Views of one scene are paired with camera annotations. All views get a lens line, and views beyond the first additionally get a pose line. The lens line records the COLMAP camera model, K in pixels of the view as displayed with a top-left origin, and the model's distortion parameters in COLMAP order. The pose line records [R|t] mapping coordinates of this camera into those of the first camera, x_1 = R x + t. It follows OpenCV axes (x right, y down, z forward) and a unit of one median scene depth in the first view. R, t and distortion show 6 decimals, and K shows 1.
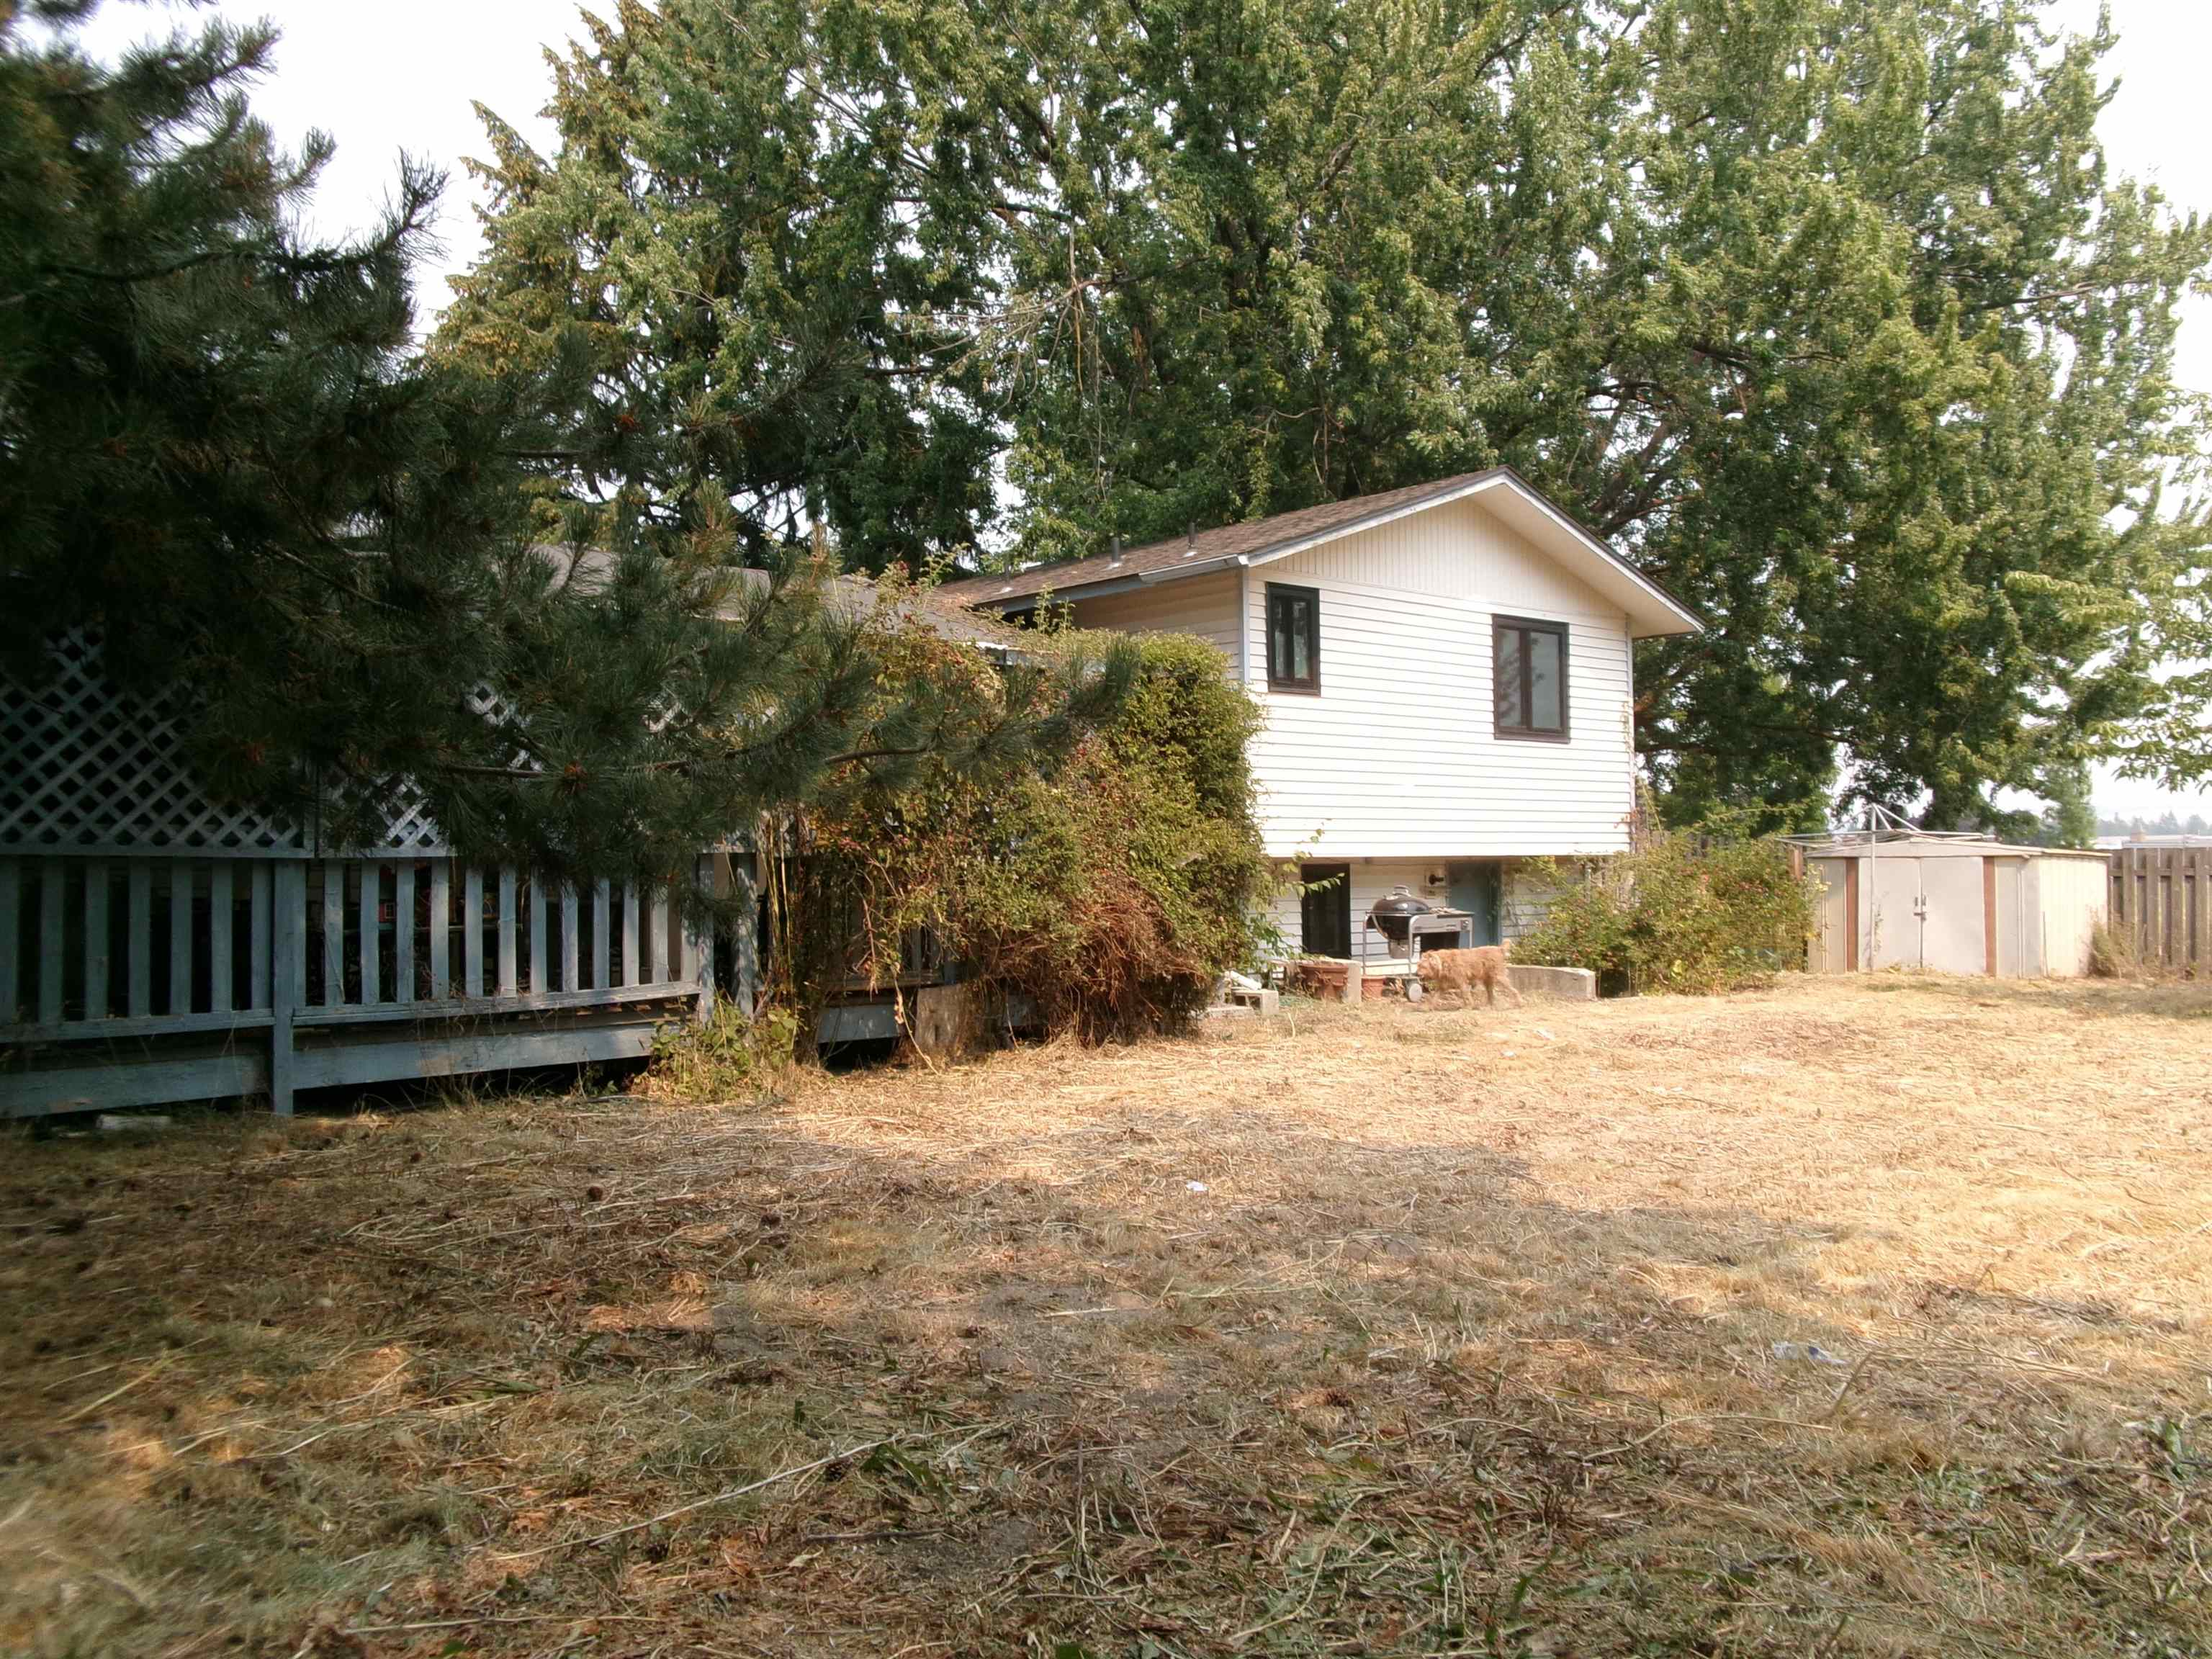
lens RADIAL K [[1837.4, 0, 1085.3], [0, 1837.4, 827.5], [0, 0, 1]] dist [0.007501, 0.007082]
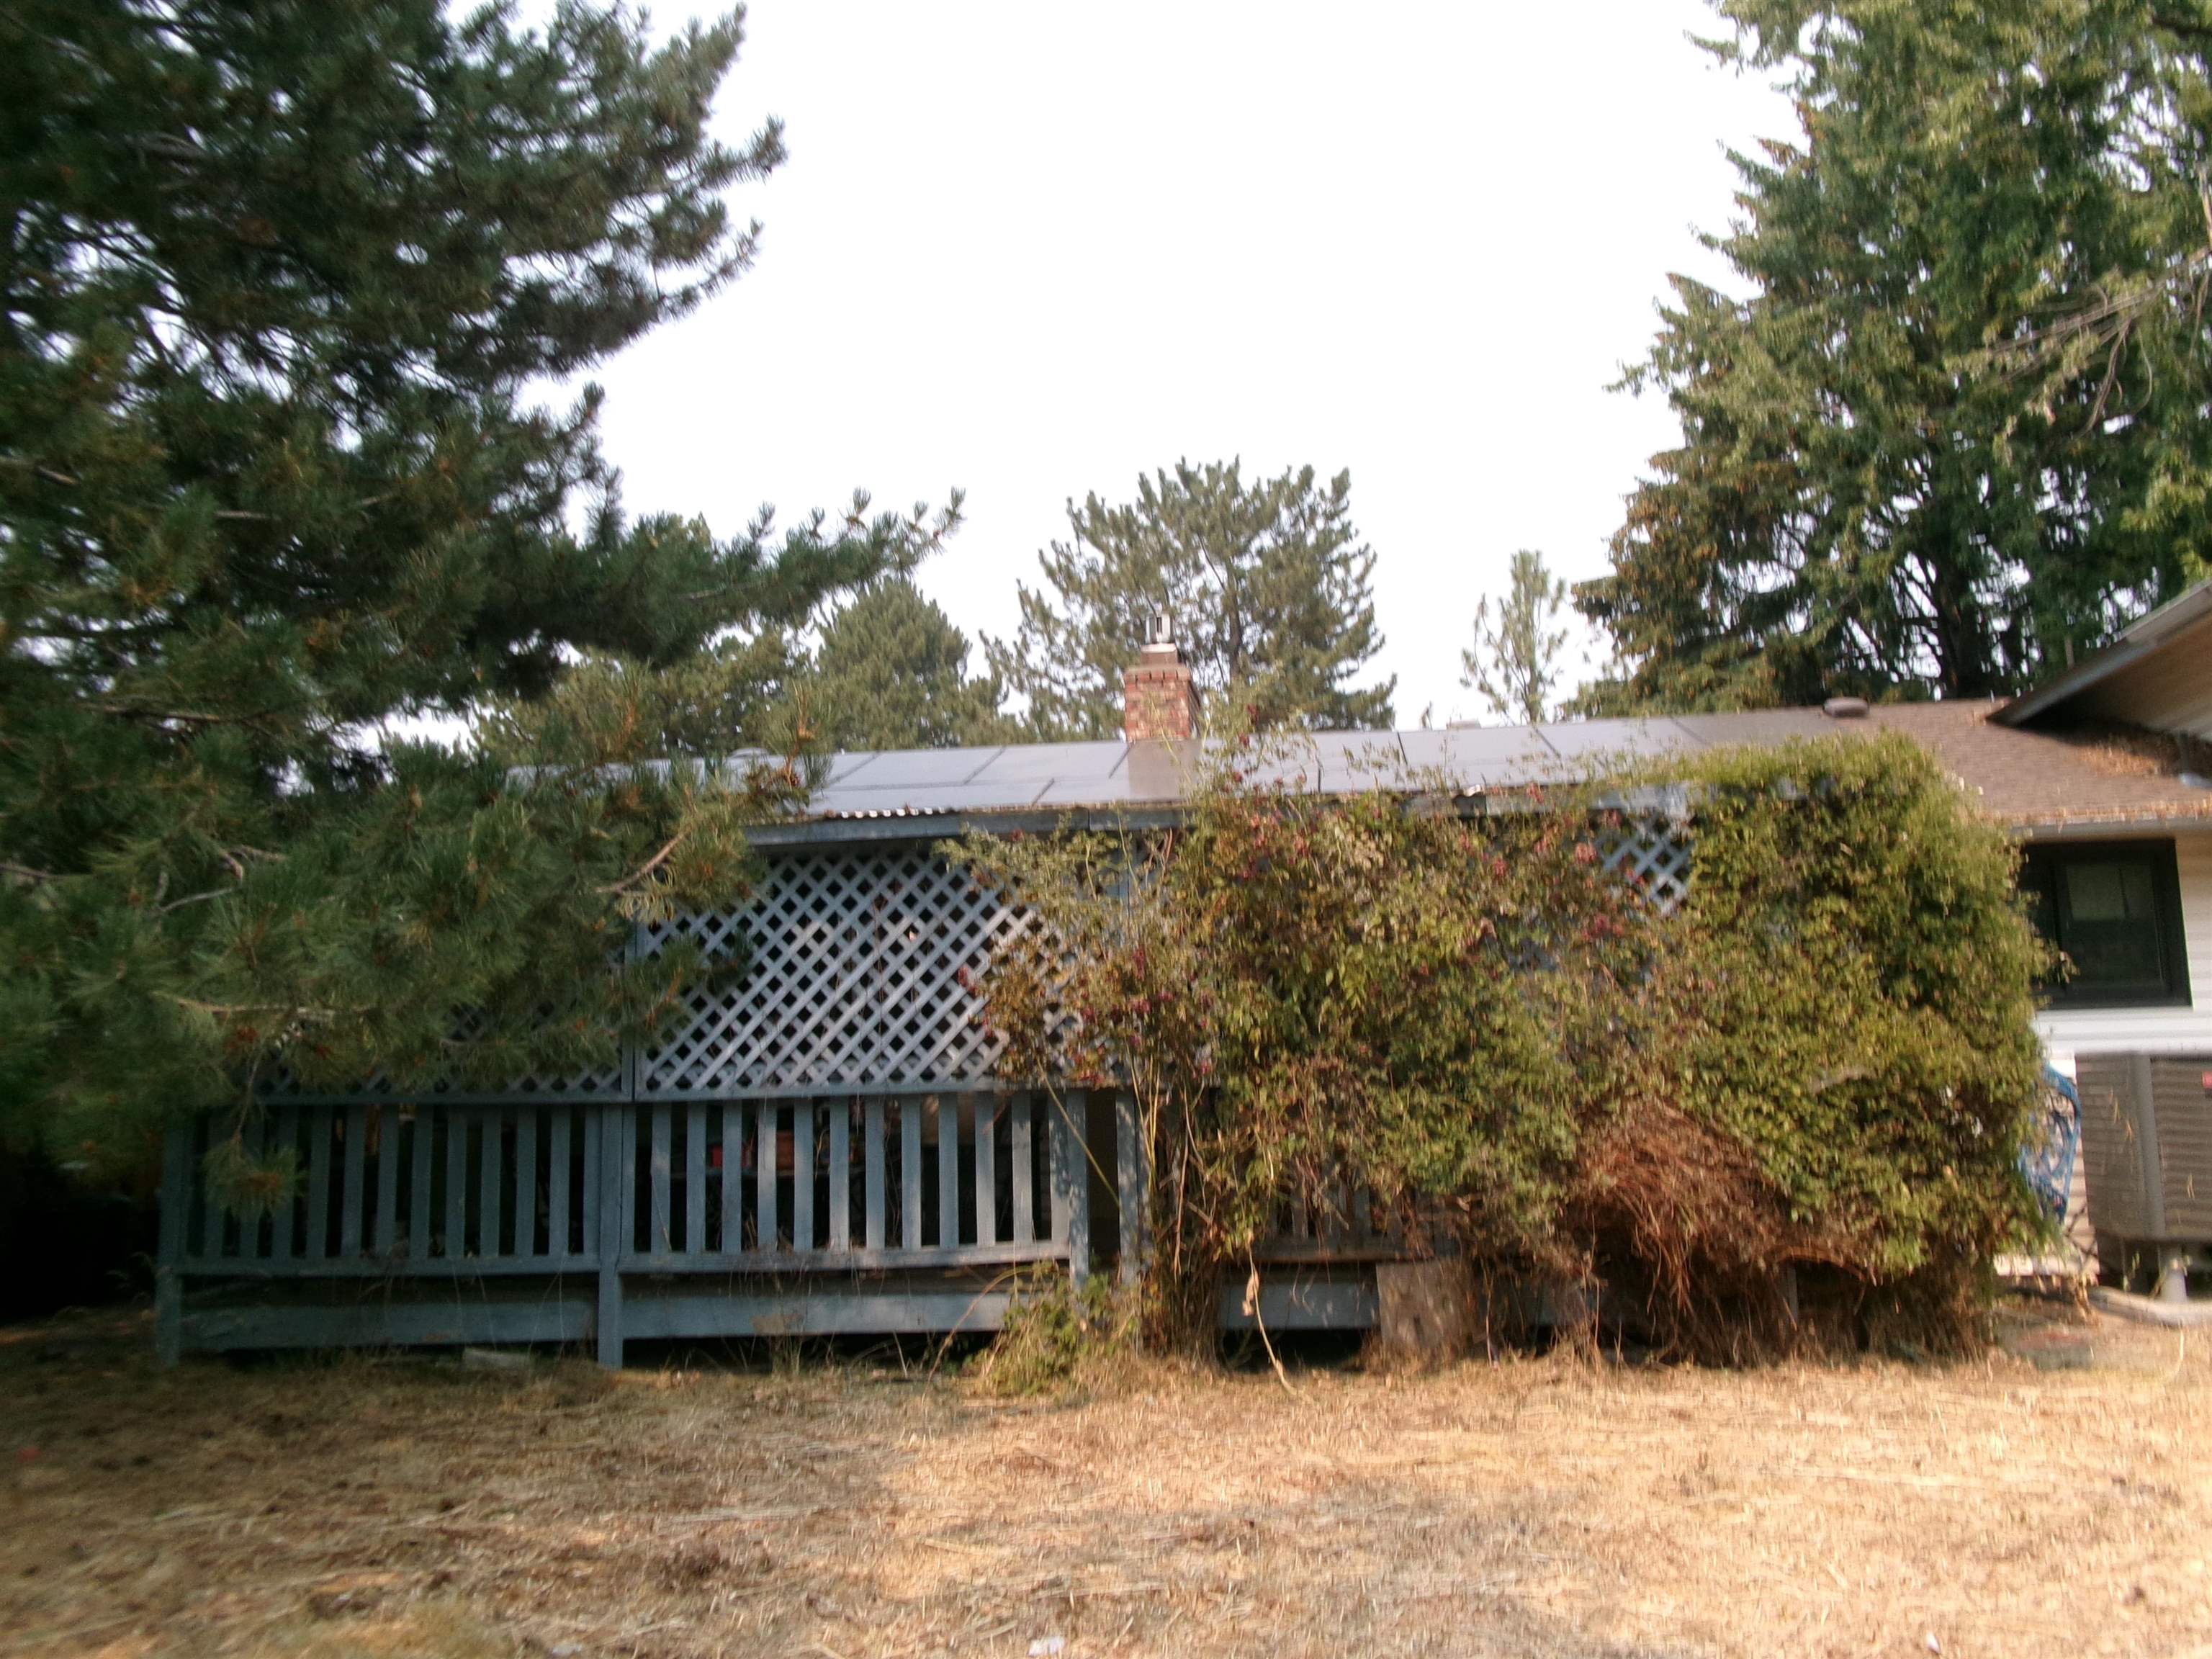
lens RADIAL K [[1837.4, 0, 1085.3], [0, 1837.4, 827.5], [0, 0, 1]] dist [0.007501, 0.007082]
pose [[0.651688, -0.117219, -0.749375, 0.482501], [0.036979, 0.991721, -0.122970, 0.000209], [0.757585, 0.052427, 0.650627, 0.497744]]
